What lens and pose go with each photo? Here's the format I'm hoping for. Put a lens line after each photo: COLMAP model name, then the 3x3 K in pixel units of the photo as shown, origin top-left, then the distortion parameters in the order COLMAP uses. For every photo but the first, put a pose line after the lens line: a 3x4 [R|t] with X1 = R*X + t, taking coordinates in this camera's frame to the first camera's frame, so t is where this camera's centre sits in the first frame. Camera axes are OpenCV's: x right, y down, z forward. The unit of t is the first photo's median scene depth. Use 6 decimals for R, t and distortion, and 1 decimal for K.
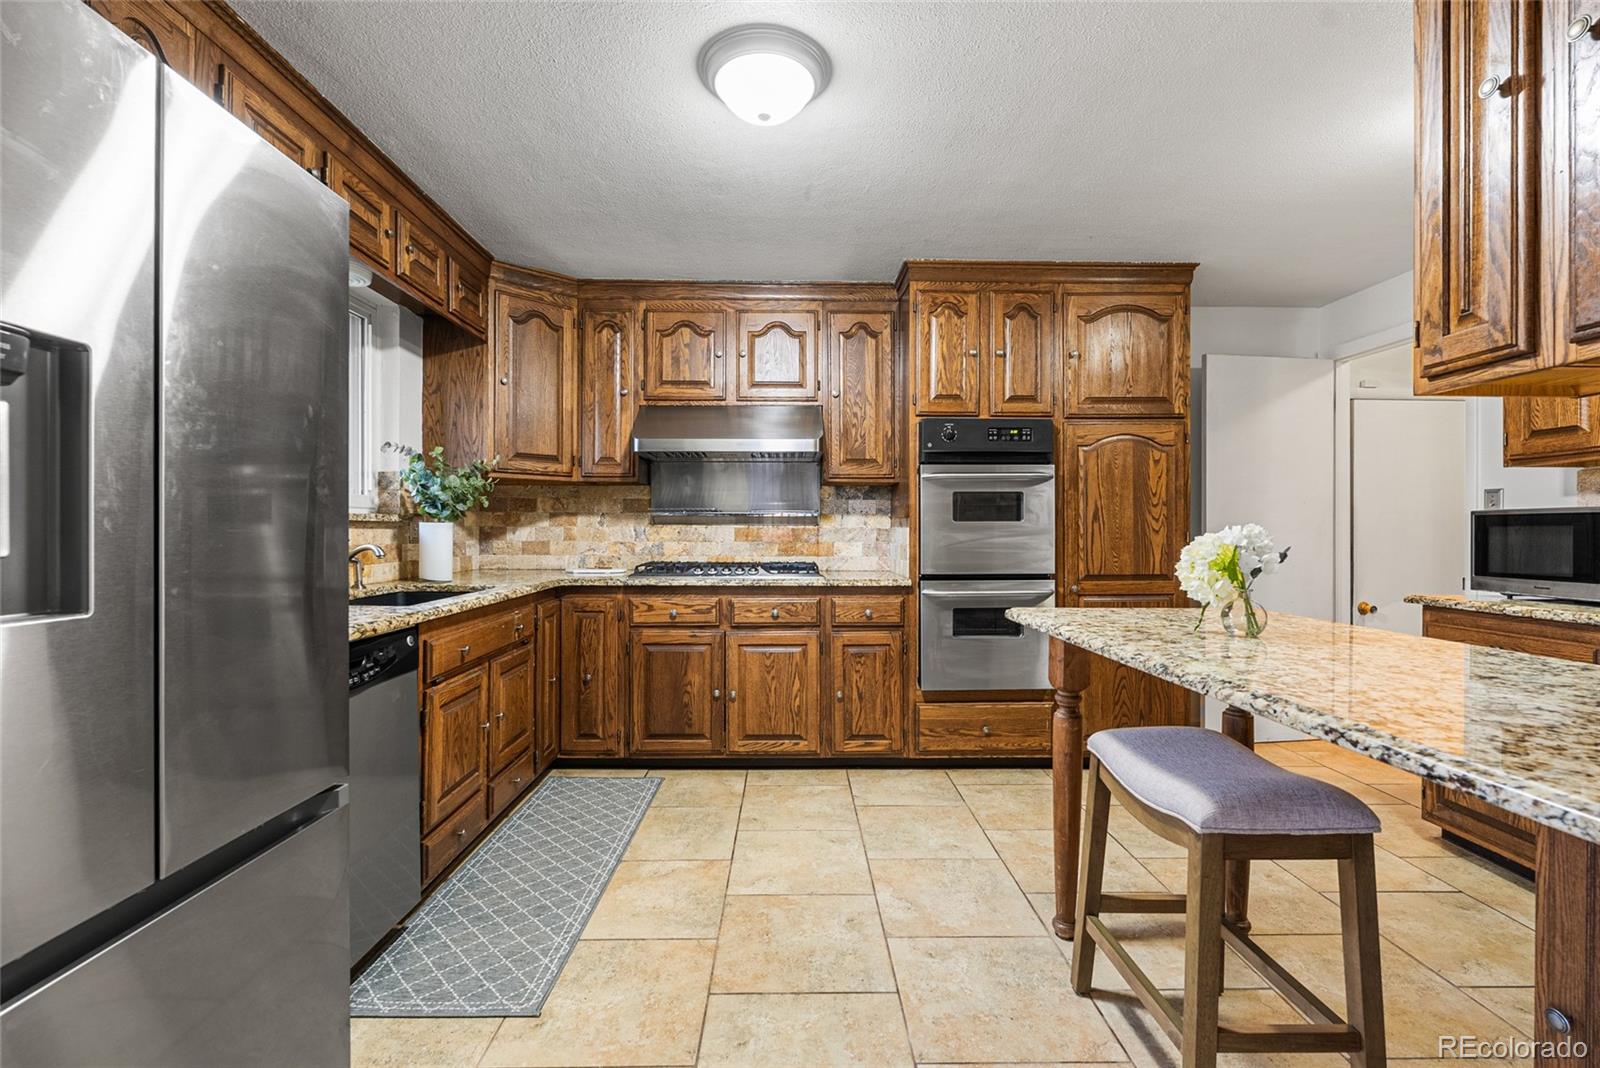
lens RADIAL K [[706.3, 0, 798.0], [0, 706.3, 534.8], [0, 0, 1]] dist [-0.007120, 0.001248]
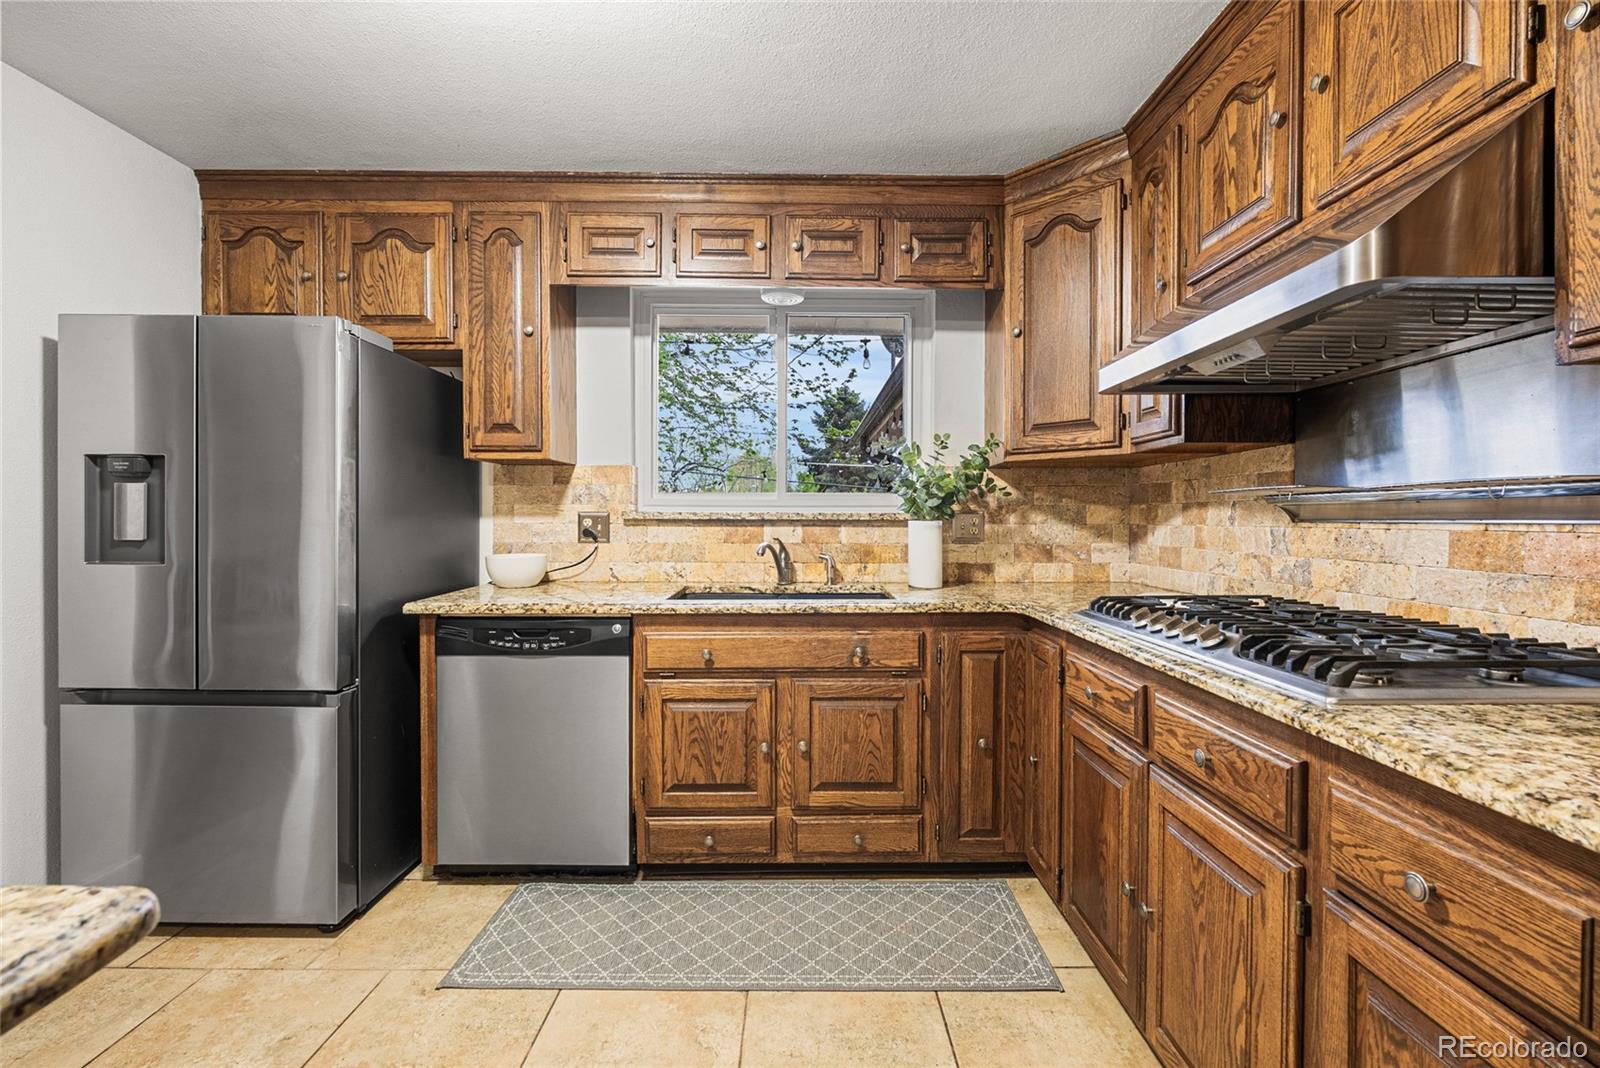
lens RADIAL K [[706.3, 0, 803.2], [0, 706.3, 531.2], [0, 0, 1]] dist [-0.007120, 0.001248]
pose [[-0.008480, 0.014064, -0.999865, 0.290103], [-0.009461, 0.999855, 0.014144, -0.012017], [0.999919, 0.009580, -0.008346, 0.663383]]
